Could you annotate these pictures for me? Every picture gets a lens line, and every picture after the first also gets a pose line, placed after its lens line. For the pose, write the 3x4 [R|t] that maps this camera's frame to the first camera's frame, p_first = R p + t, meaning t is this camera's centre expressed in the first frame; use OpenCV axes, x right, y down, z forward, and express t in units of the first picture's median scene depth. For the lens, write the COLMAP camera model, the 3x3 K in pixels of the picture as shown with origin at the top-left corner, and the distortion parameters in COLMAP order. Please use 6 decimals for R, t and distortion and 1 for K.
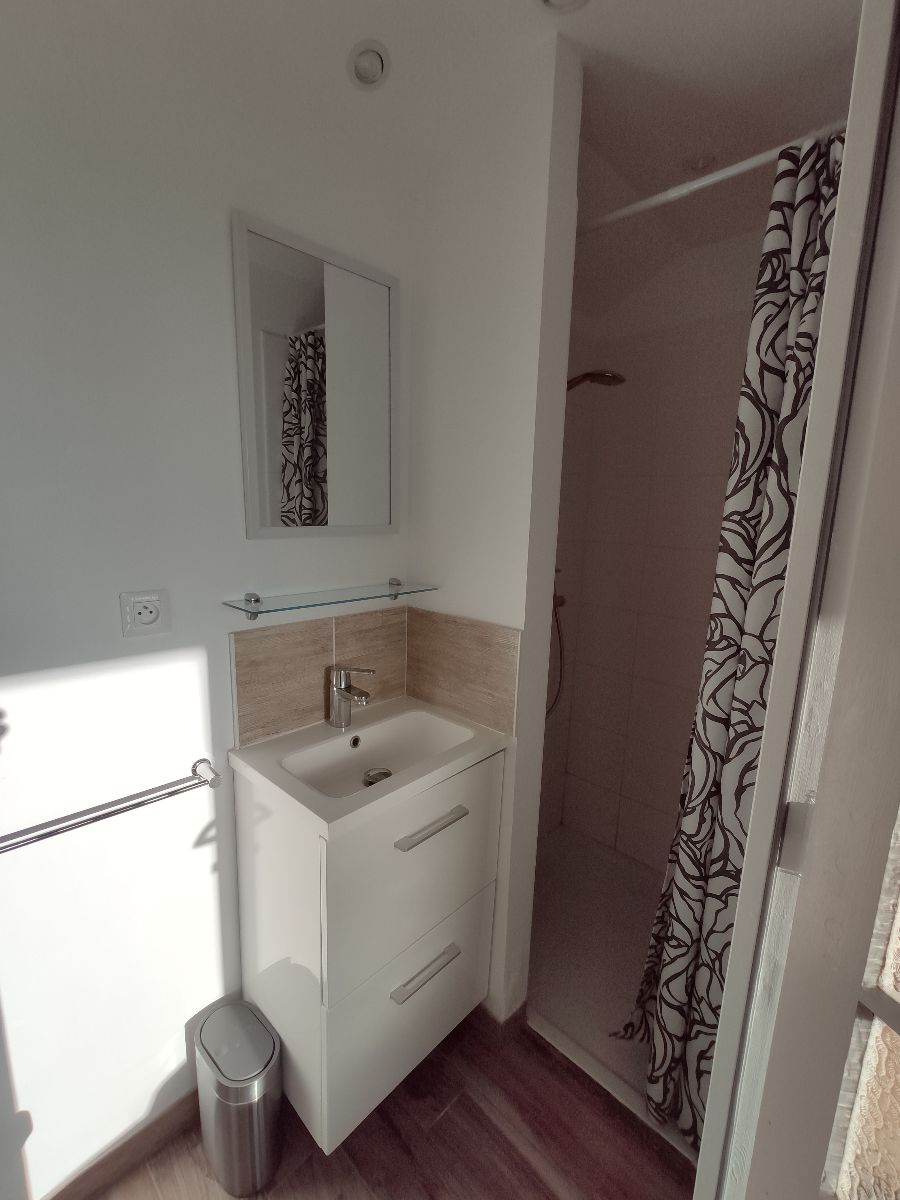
lens RADIAL K [[527.0, 0, 450.0], [0, 527.0, 600.0], [0, 0, 1]] dist [-0.027535, 0.008702]
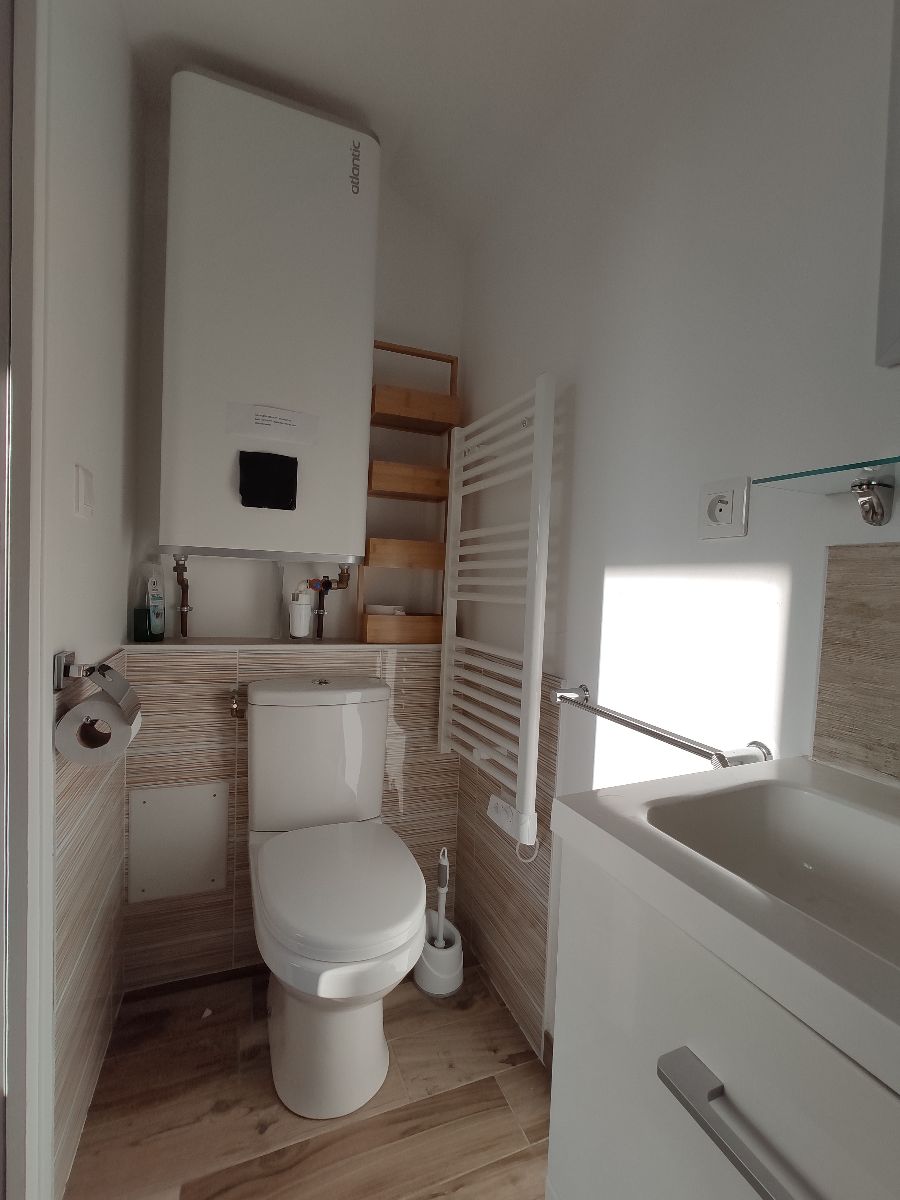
lens RADIAL K [[527.0, 0, 450.0], [0, 527.0, 600.0], [0, 0, 1]] dist [-0.027535, 0.008702]
pose [[-0.415188, -0.022463, -0.909458, 0.256764], [-0.201353, 0.977170, 0.067787, 0.160383], [0.887173, 0.211266, -0.410233, 0.857817]]
